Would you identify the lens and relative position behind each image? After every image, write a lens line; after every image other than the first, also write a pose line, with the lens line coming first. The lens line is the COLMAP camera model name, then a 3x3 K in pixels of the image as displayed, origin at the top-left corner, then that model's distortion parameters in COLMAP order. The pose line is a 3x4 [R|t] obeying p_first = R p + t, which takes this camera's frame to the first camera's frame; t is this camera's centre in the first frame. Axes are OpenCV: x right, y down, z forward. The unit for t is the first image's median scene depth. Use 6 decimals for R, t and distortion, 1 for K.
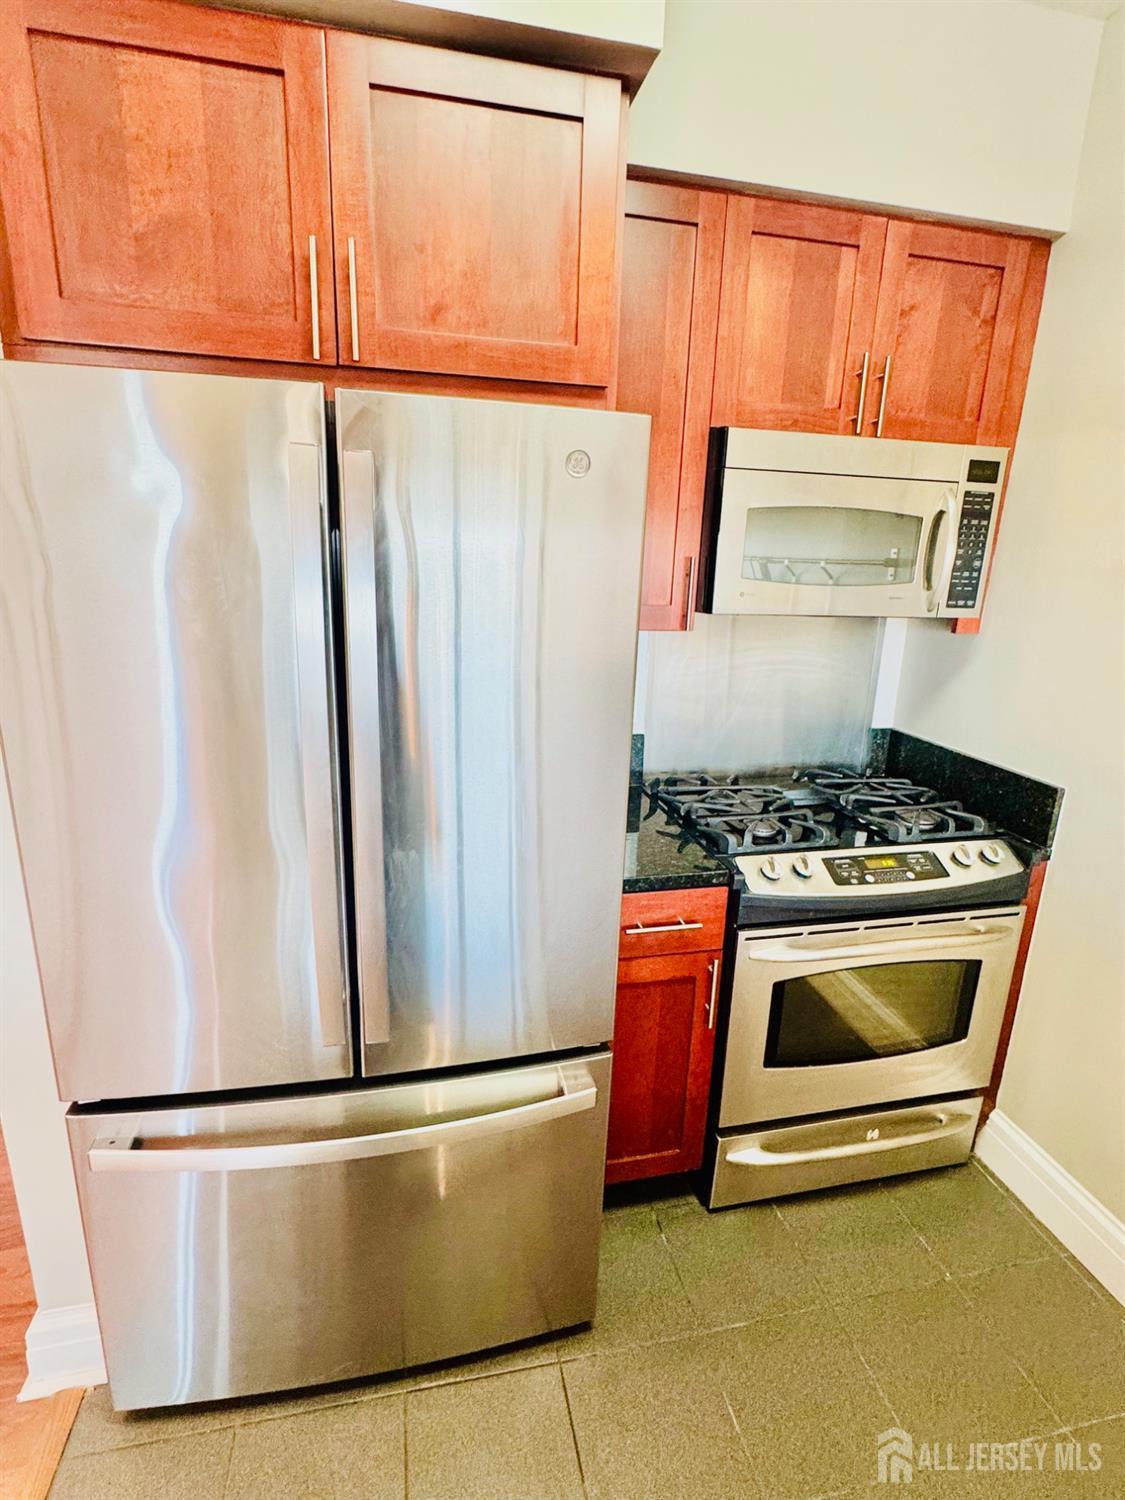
lens RADIAL K [[771.9, 0, 563.1], [0, 771.9, 753.9], [0, 0, 1]] dist [-0.002253, 0.000638]
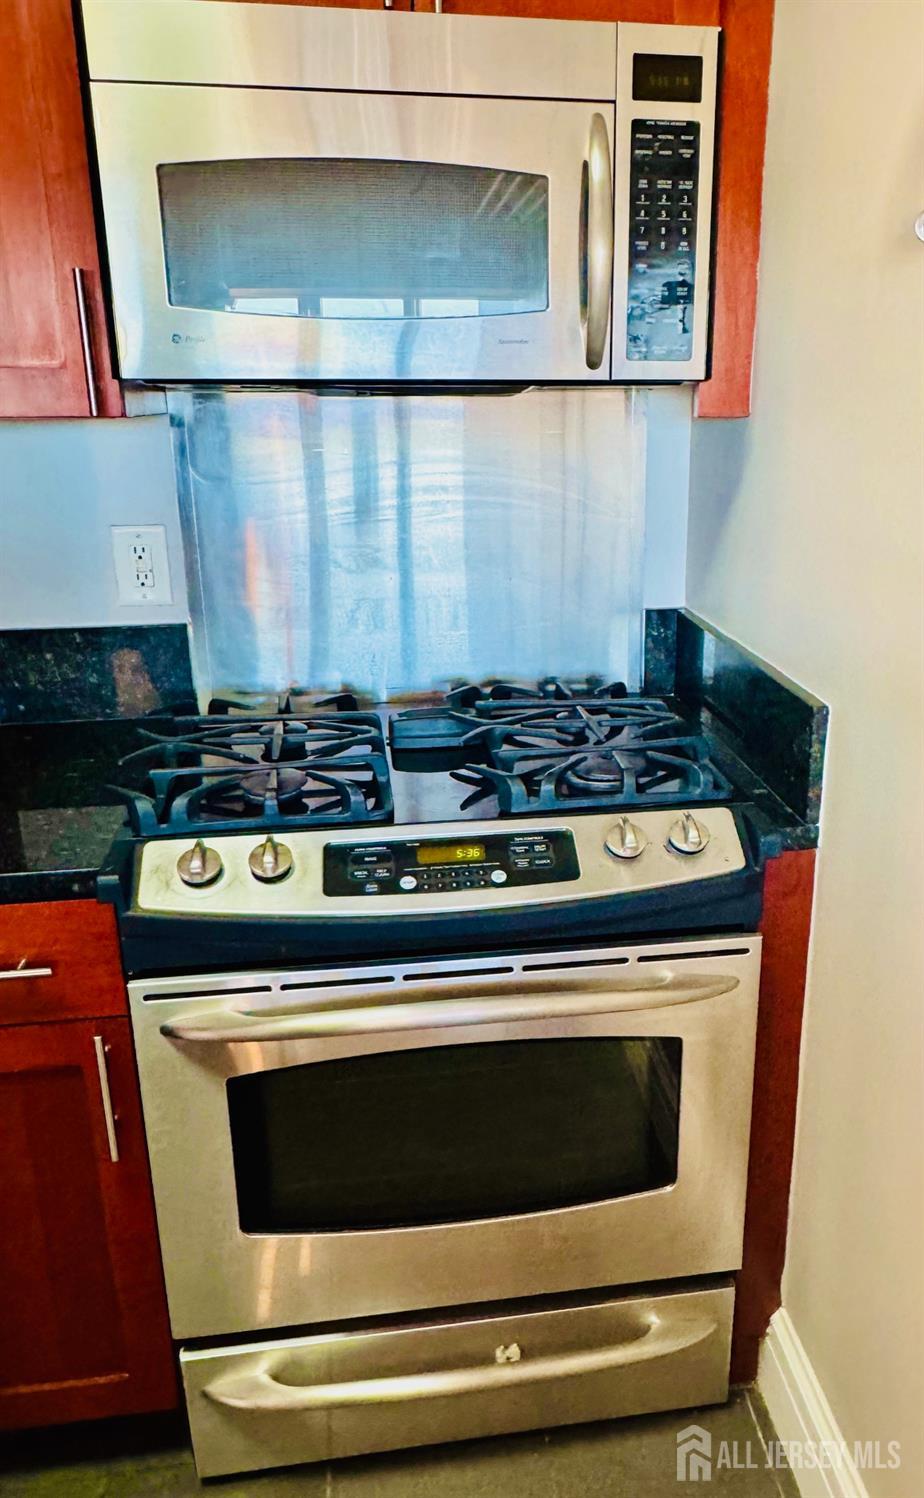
lens RADIAL K [[1227.0, 0, 462.0], [0, 1227.0, 749.0], [0, 0, 1]] dist [-0.000400, -0.000913]
pose [[0.997422, -0.008622, -0.071245, 0.466162], [0.012149, 0.998714, 0.049221, 0.029584], [0.070729, -0.049960, 0.996244, 0.173054]]
